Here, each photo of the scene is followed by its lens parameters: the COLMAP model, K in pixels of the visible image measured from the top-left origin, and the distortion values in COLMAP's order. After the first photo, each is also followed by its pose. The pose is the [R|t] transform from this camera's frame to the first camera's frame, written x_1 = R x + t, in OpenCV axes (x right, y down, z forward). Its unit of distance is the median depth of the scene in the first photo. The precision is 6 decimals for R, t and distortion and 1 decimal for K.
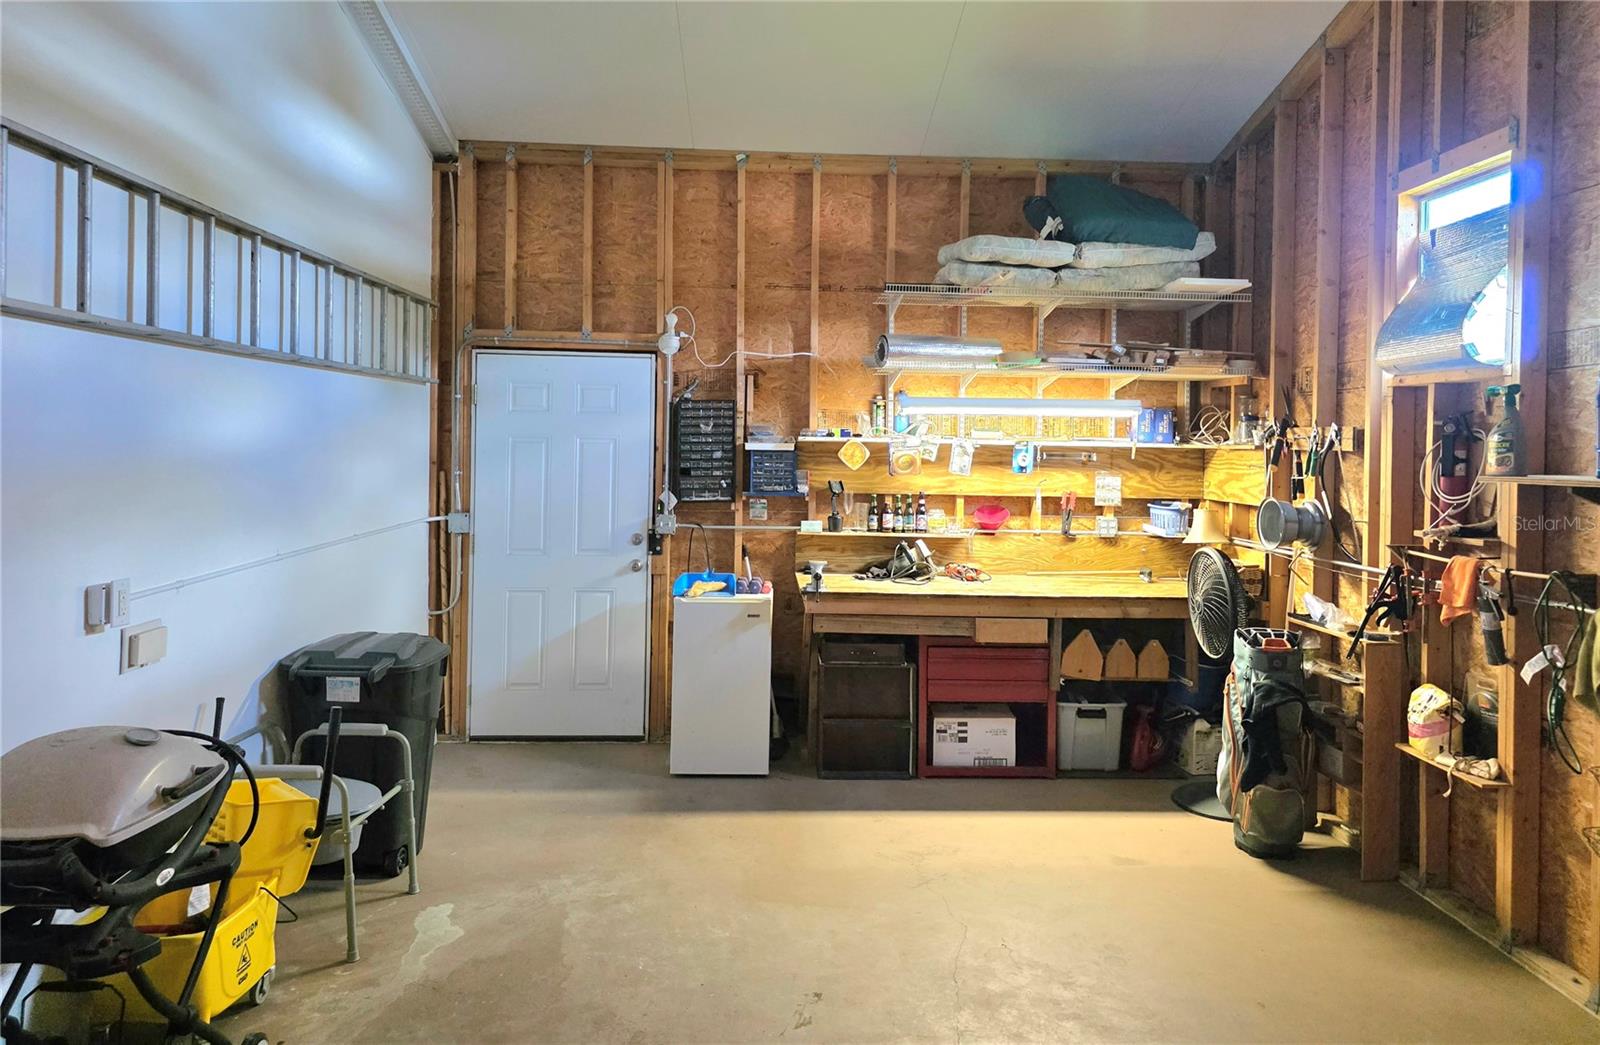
lens RADIAL K [[1246.9, 0, 800.0], [0, 1246.9, 522.5], [0, 0, 1]] dist [0.264889, -0.001758]
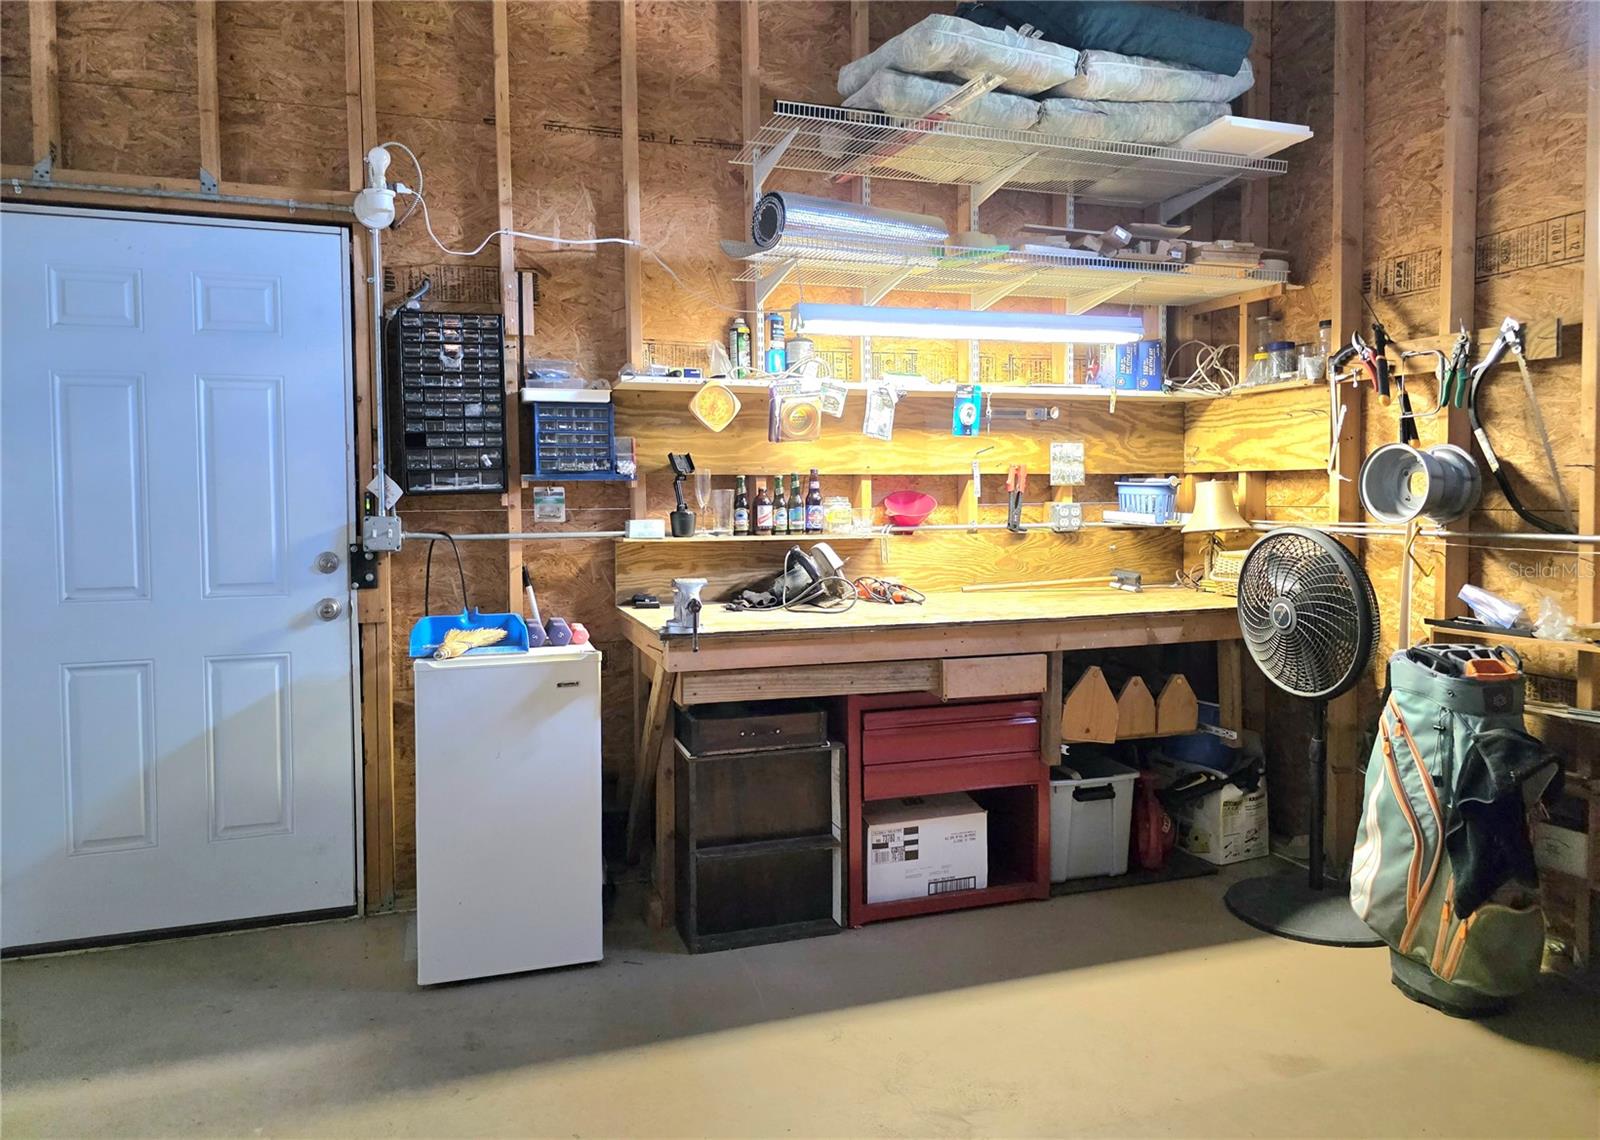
lens RADIAL K [[1101.8, 0, 800.0], [0, 1101.8, 570.0], [0, 0, 1]] dist [0.115068, -0.112963]
pose [[0.955186, -0.042349, 0.292963, -0.076504], [0.043967, 0.999032, 0.001063, 0.025944], [-0.292724, 0.011866, 0.956123, 0.465209]]
